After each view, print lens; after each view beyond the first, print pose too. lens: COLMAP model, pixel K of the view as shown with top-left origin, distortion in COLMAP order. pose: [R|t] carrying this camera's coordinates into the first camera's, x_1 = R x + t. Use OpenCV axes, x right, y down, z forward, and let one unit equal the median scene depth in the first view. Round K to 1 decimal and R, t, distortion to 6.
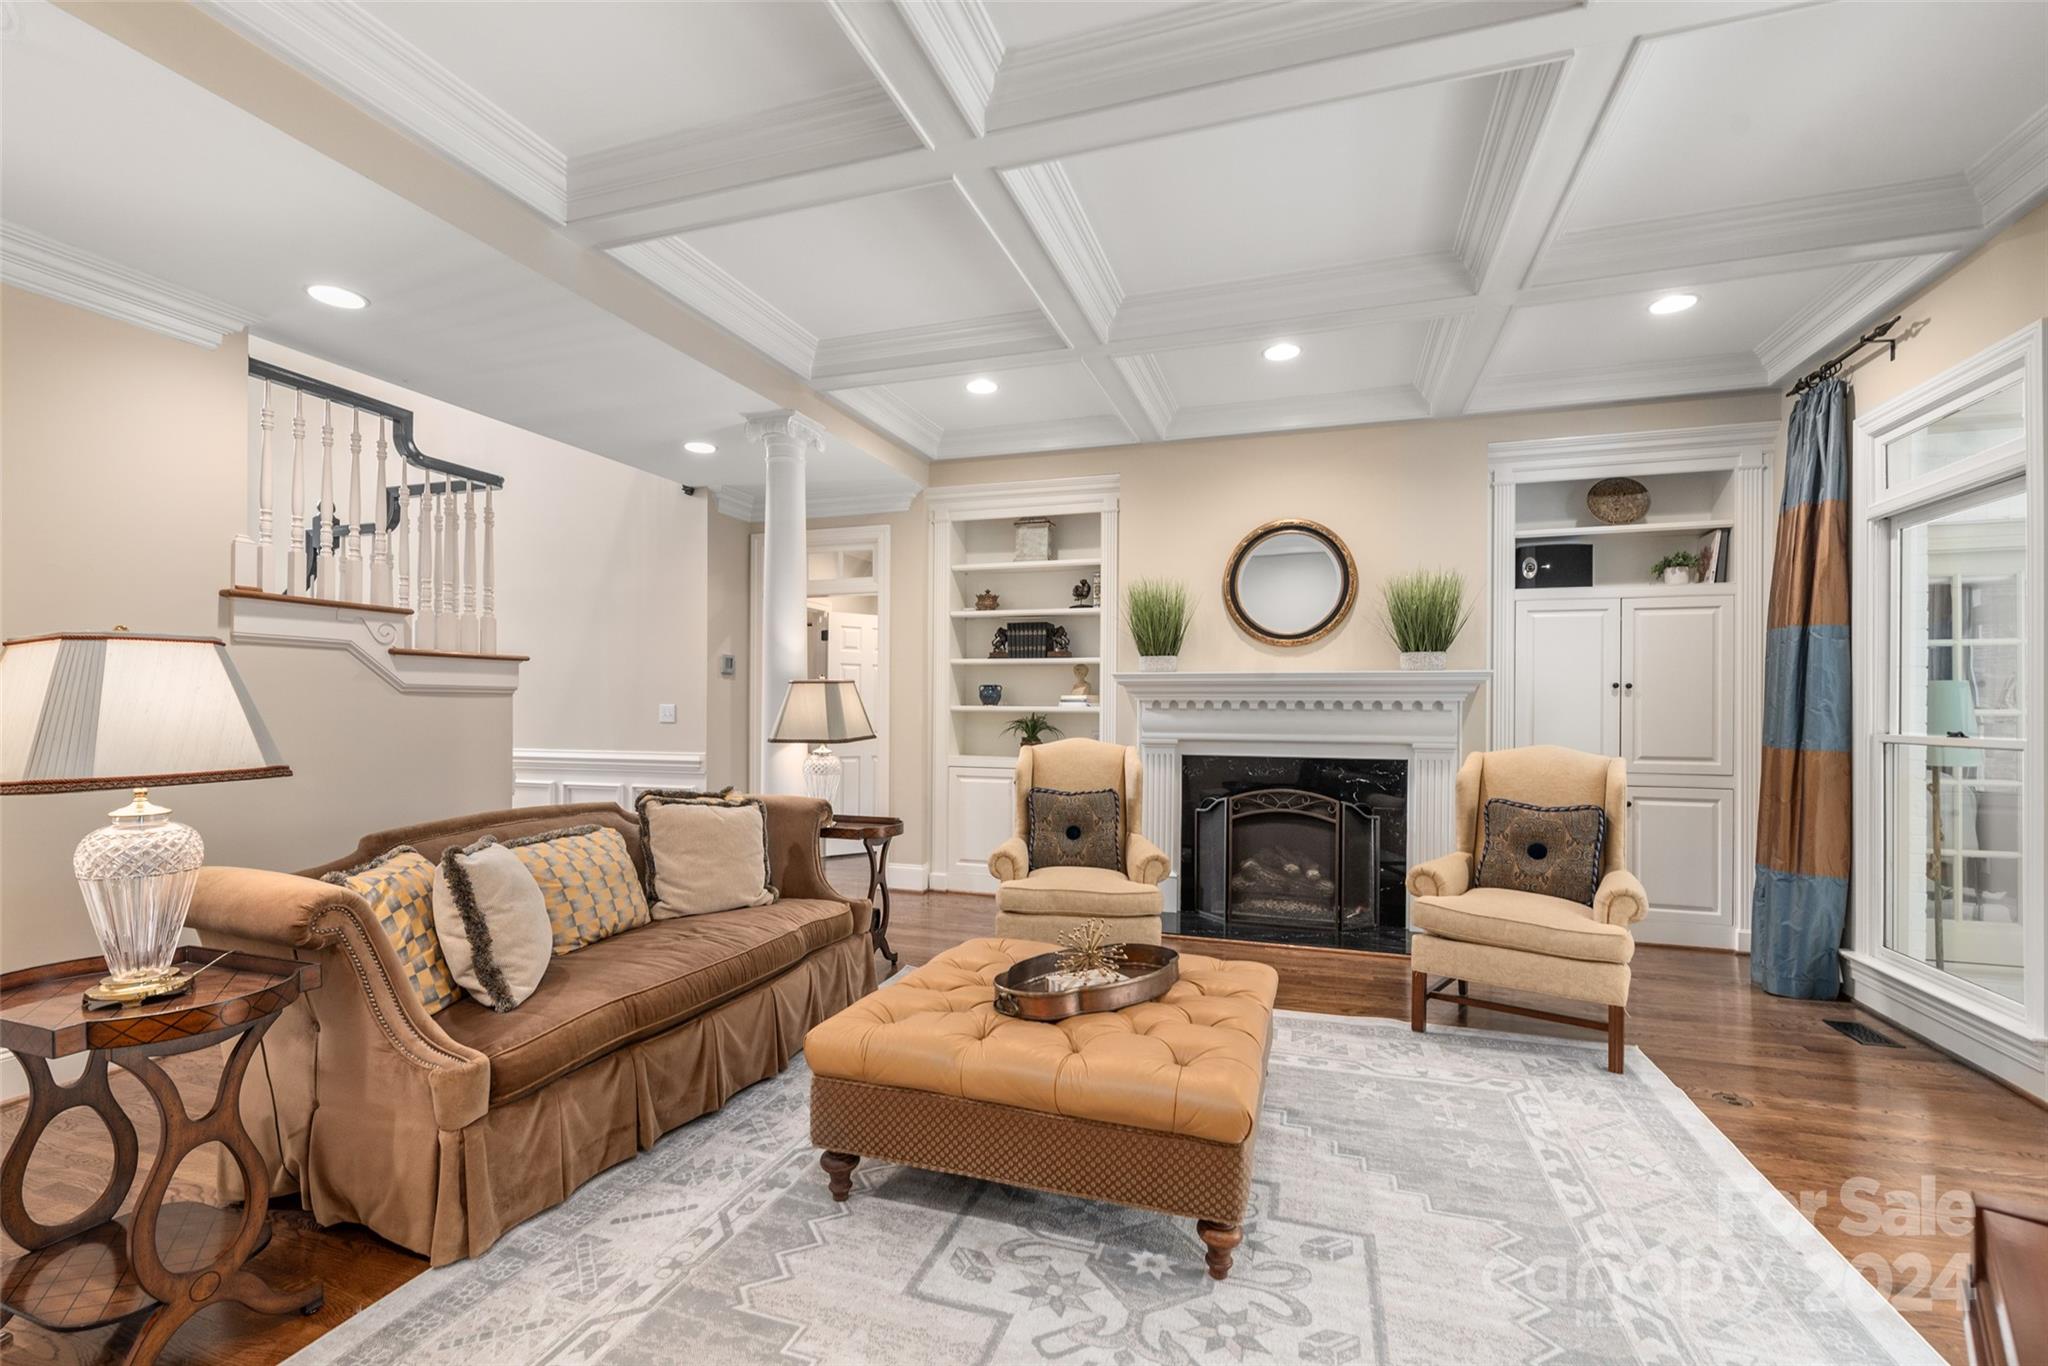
lens RADIAL K [[899.2, 0, 1022.1], [0, 899.2, 700.7], [0, 0, 1]] dist [0.002152, -0.001206]
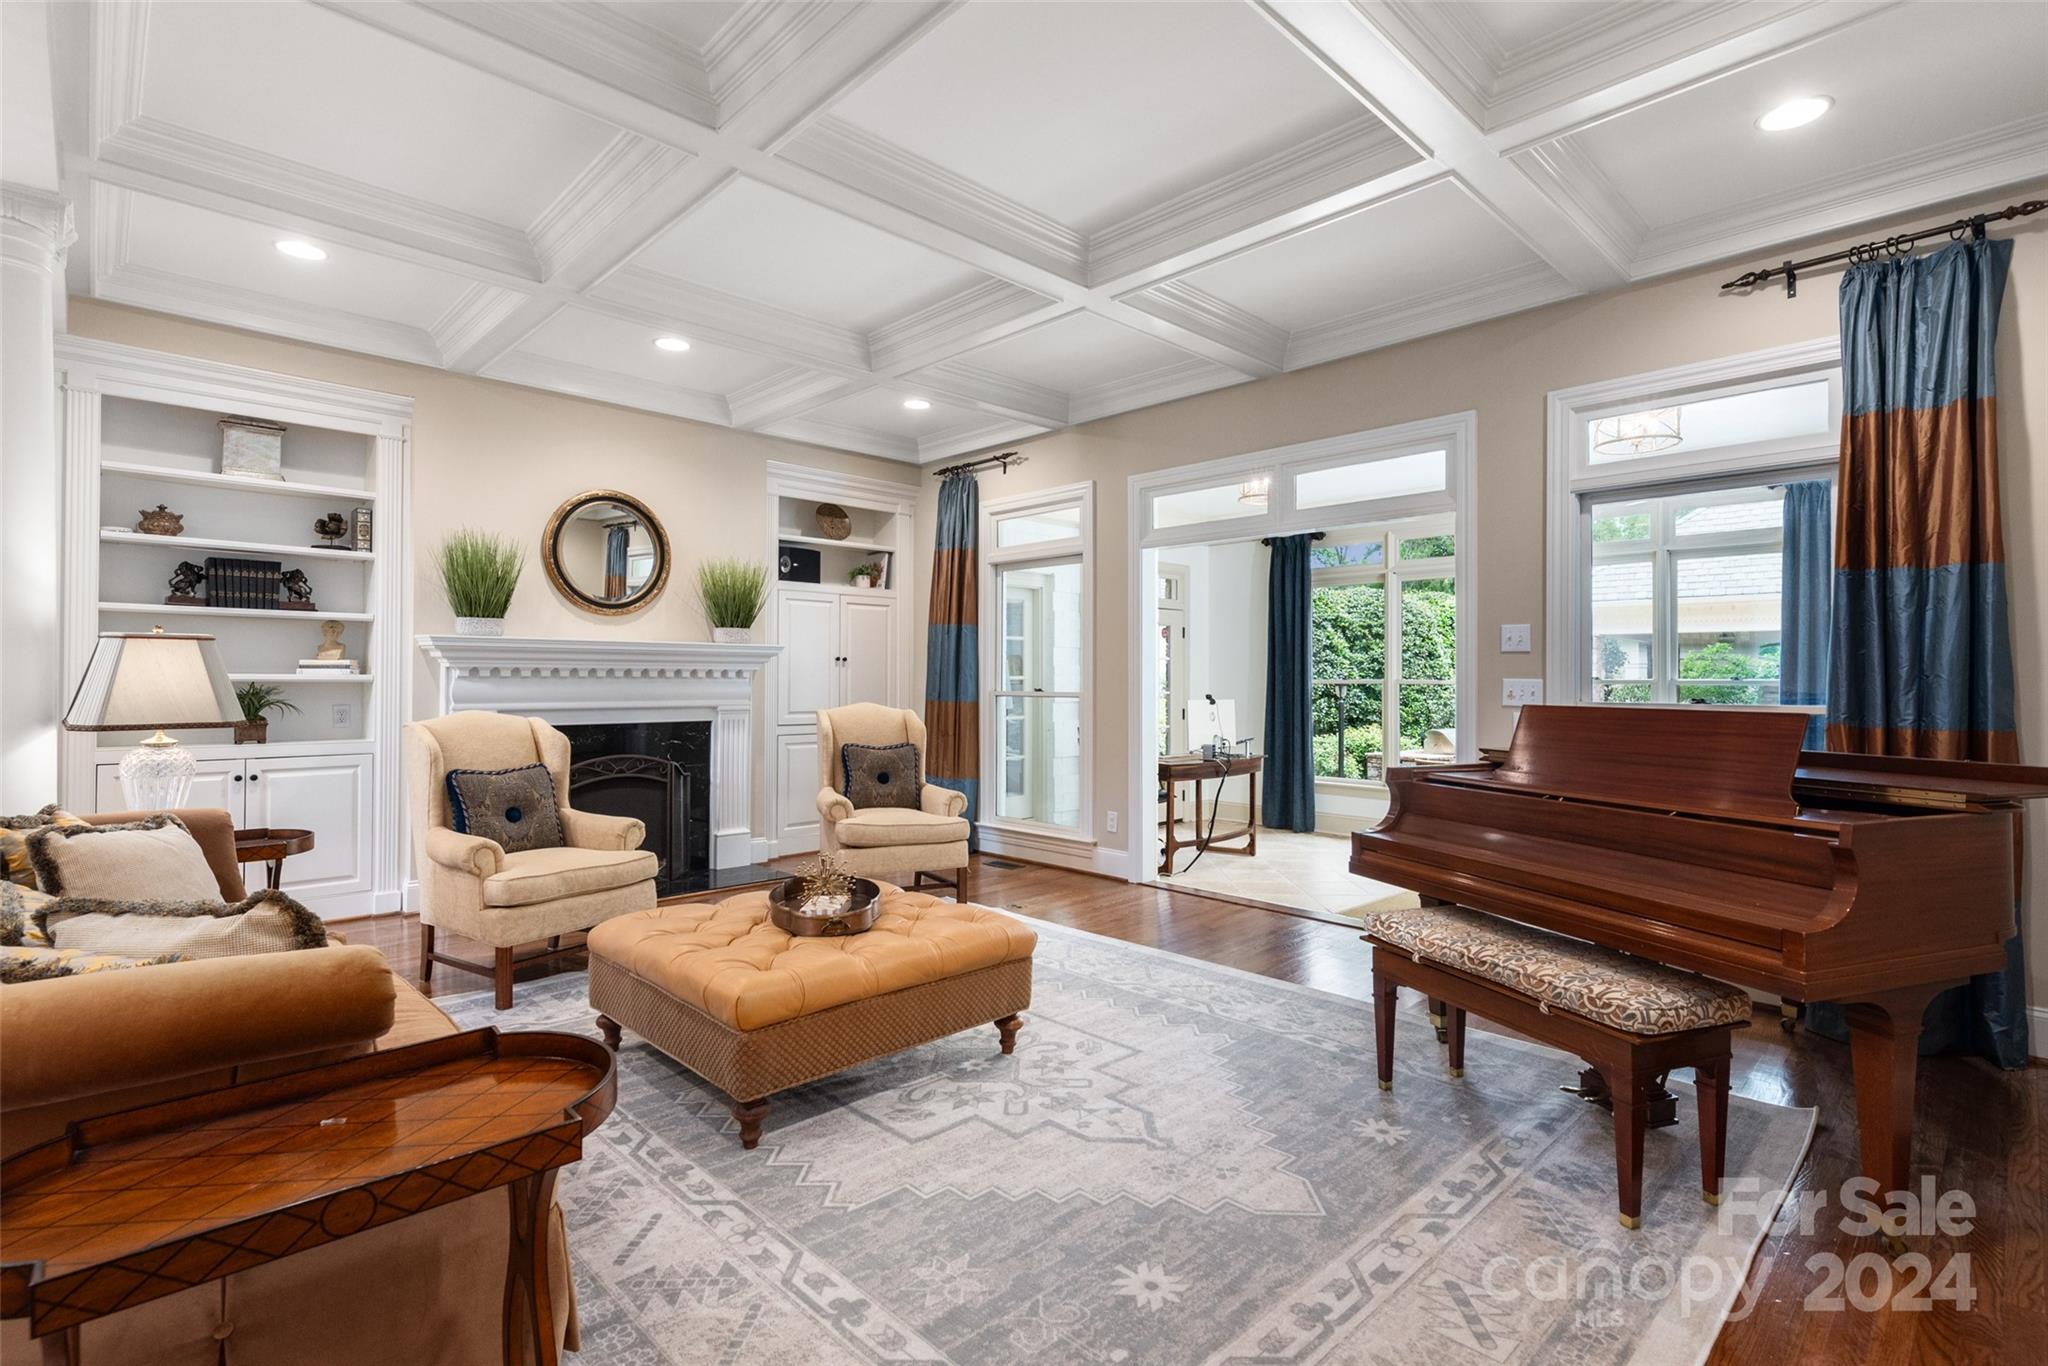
lens RADIAL K [[919.0, 0, 1031.4], [0, 919.0, 676.3], [0, 0, 1]] dist [0.002179, 0.000233]
pose [[0.472360, -0.002145, 0.881403, -0.421865], [-0.008970, 0.999934, 0.007241, -0.003116], [-0.881360, -0.011326, 0.472309, 0.088397]]
